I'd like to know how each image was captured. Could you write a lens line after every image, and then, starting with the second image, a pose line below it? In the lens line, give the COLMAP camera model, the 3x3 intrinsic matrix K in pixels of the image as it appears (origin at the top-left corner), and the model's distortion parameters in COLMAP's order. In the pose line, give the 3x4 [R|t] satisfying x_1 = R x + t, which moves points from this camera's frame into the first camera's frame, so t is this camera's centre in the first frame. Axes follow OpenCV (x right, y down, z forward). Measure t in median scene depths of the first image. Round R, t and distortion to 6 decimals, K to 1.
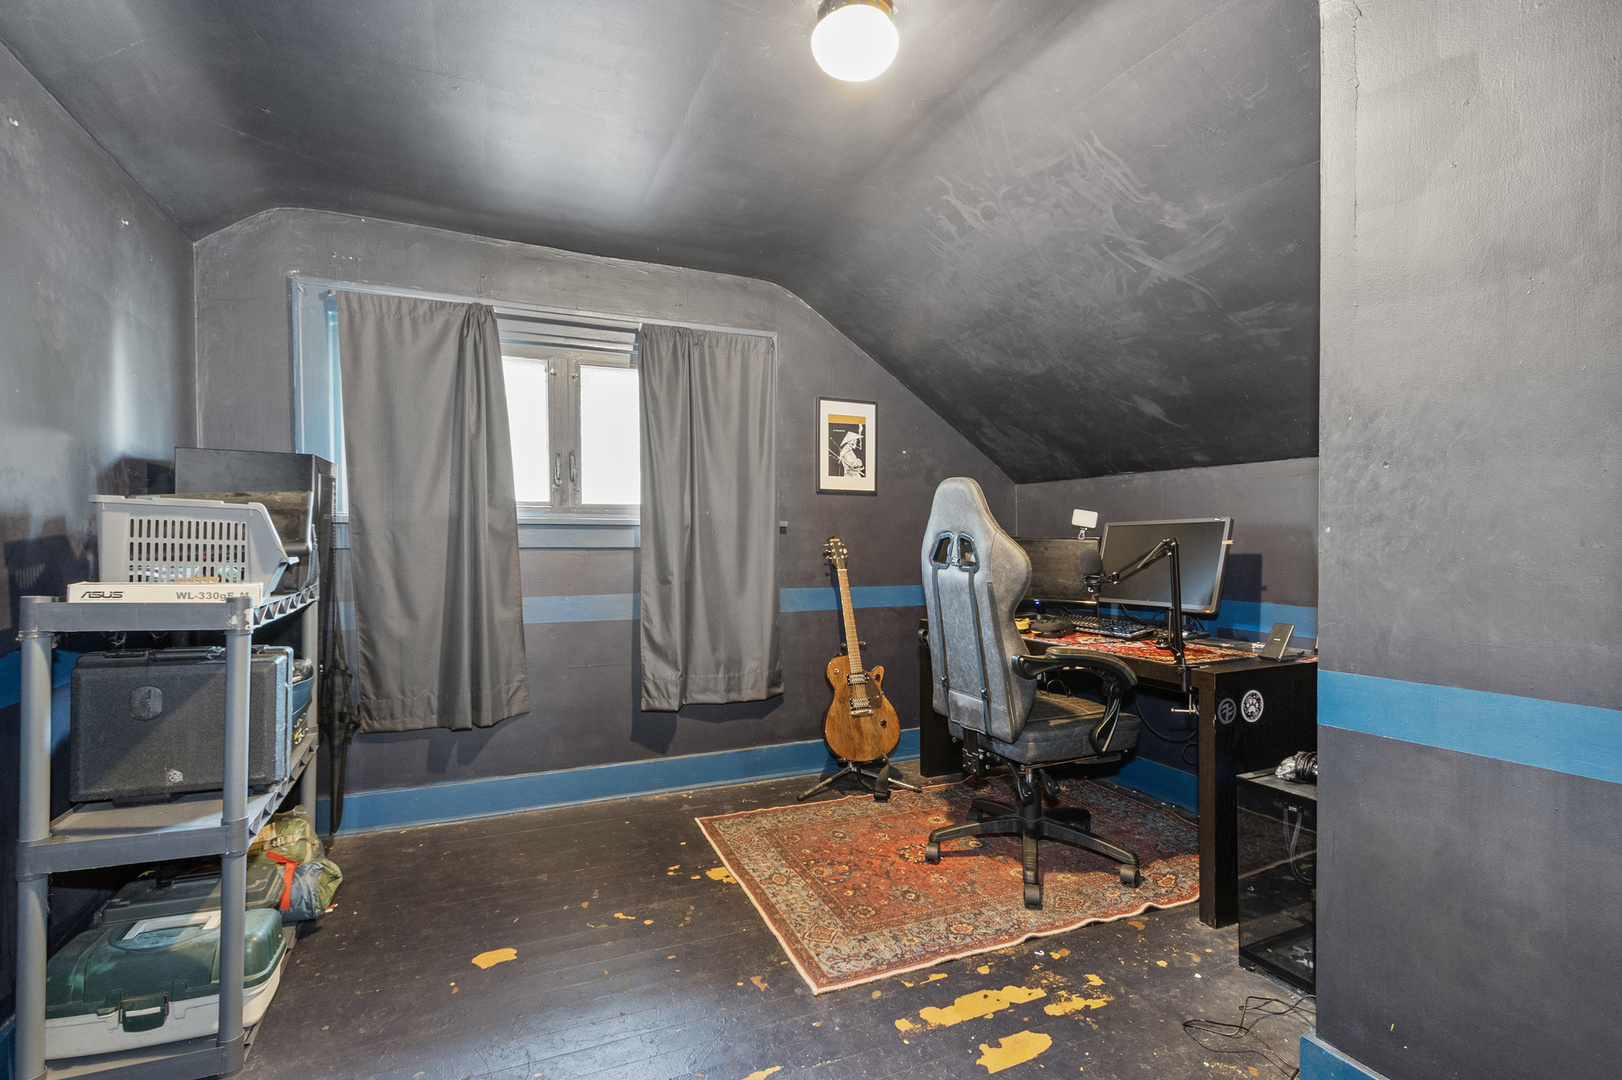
lens RADIAL K [[743.3, 0, 800.7], [0, 743.3, 542.0], [0, 0, 1]] dist [0.002884, -0.001852]
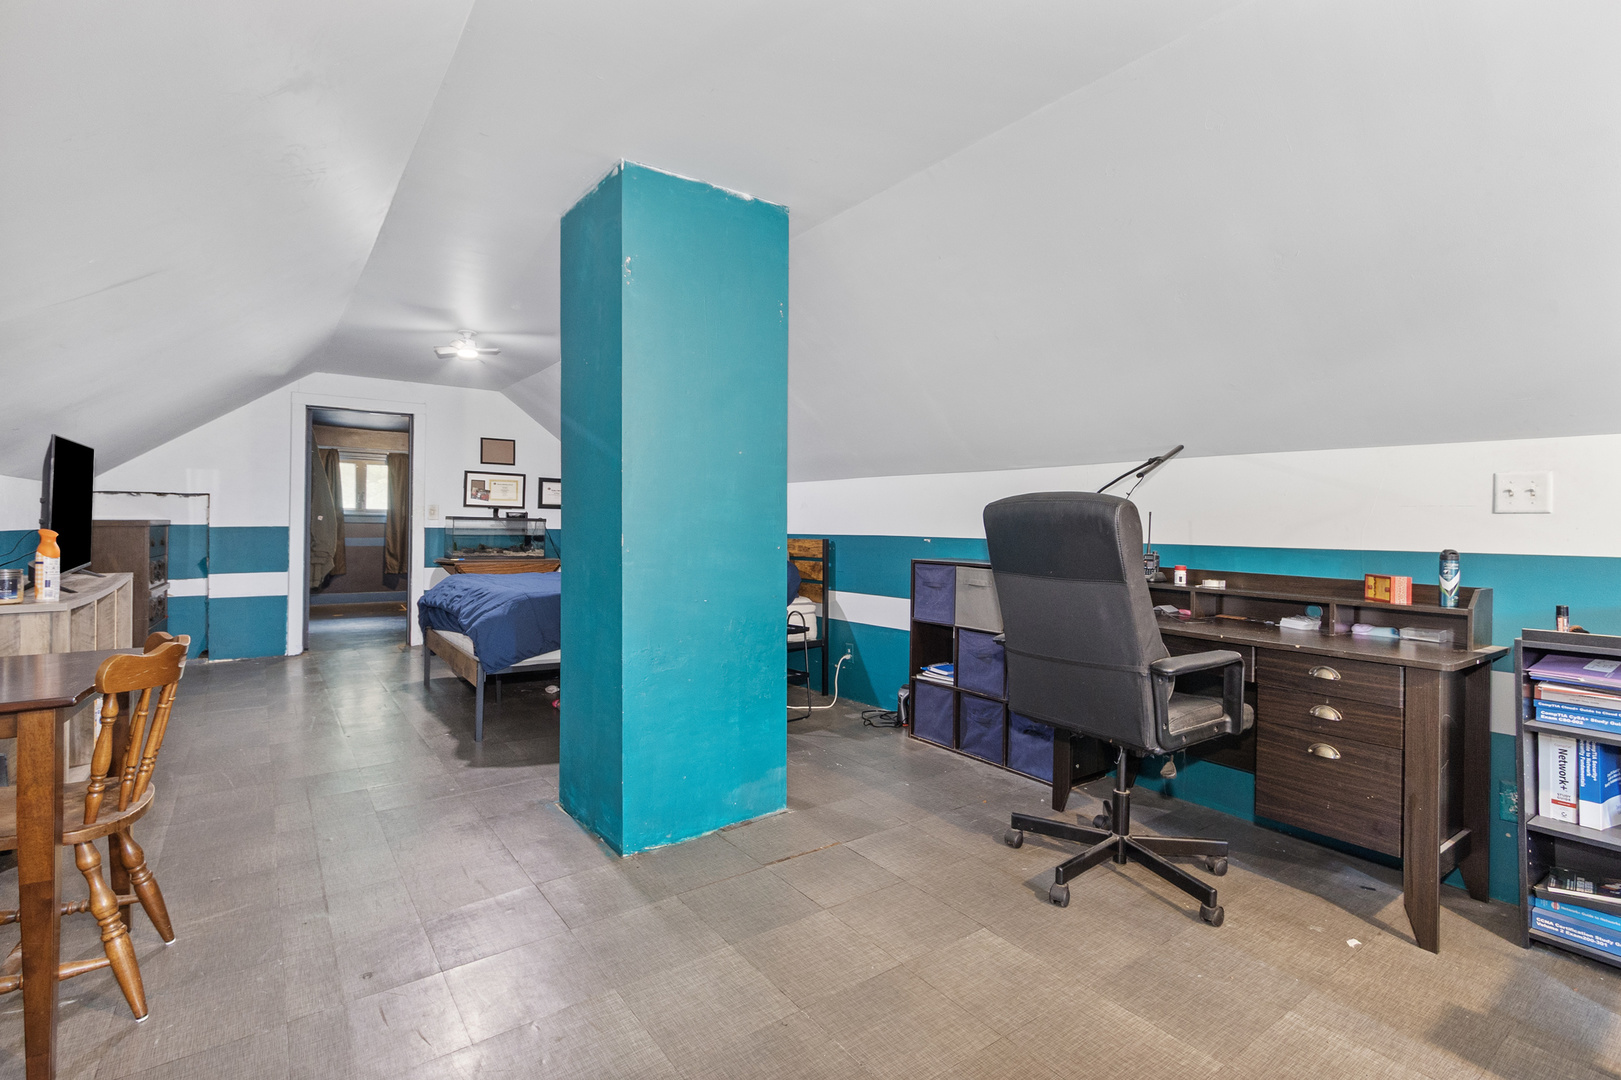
lens RADIAL K [[742.8, 0, 805.7], [0, 742.8, 524.3], [0, 0, 1]] dist [0.002884, -0.001852]
pose [[0.975931, 0.019185, 0.217234, 0.837377], [-0.017755, 0.999806, -0.008532, 0.008462], [-0.217356, 0.004470, 0.976082, -2.472531]]
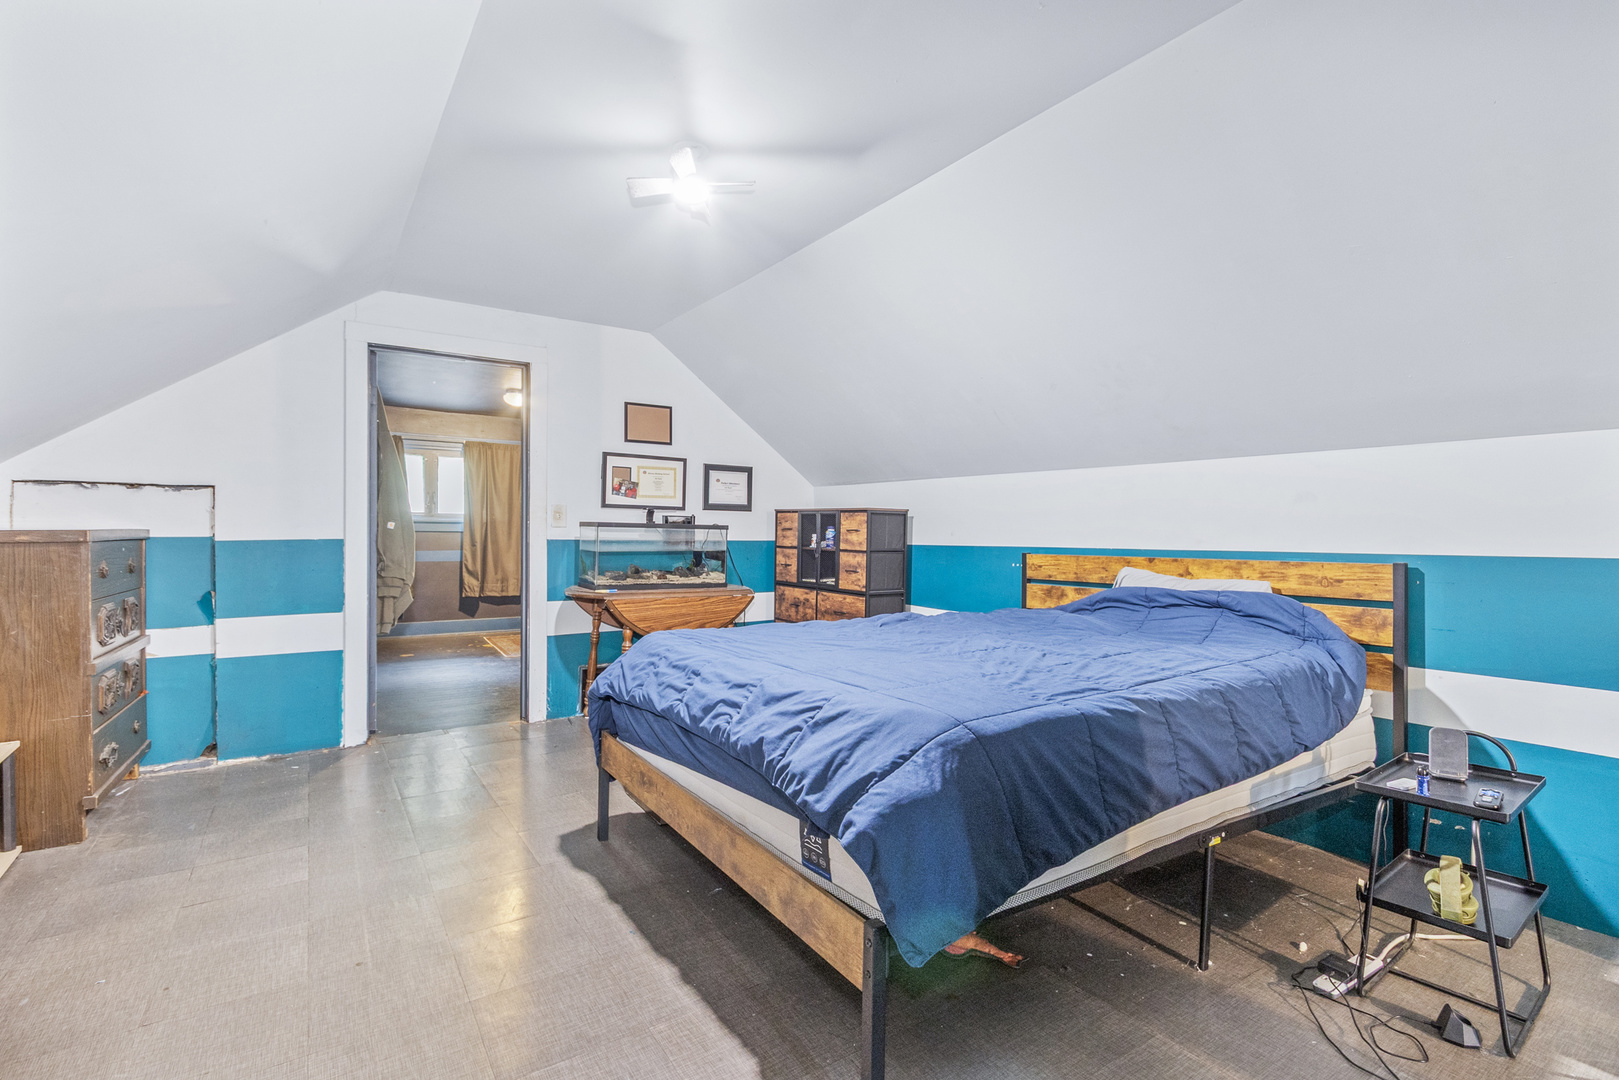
lens RADIAL K [[741.9, 0, 812.8], [0, 741.9, 540.0], [0, 0, 1]] dist [0.002884, -0.001852]
pose [[0.983667, 0.013773, 0.179469, 0.477725], [-0.014858, 0.999879, 0.004703, 0.006453], [-0.179382, -0.007293, 0.983752, -1.613476]]
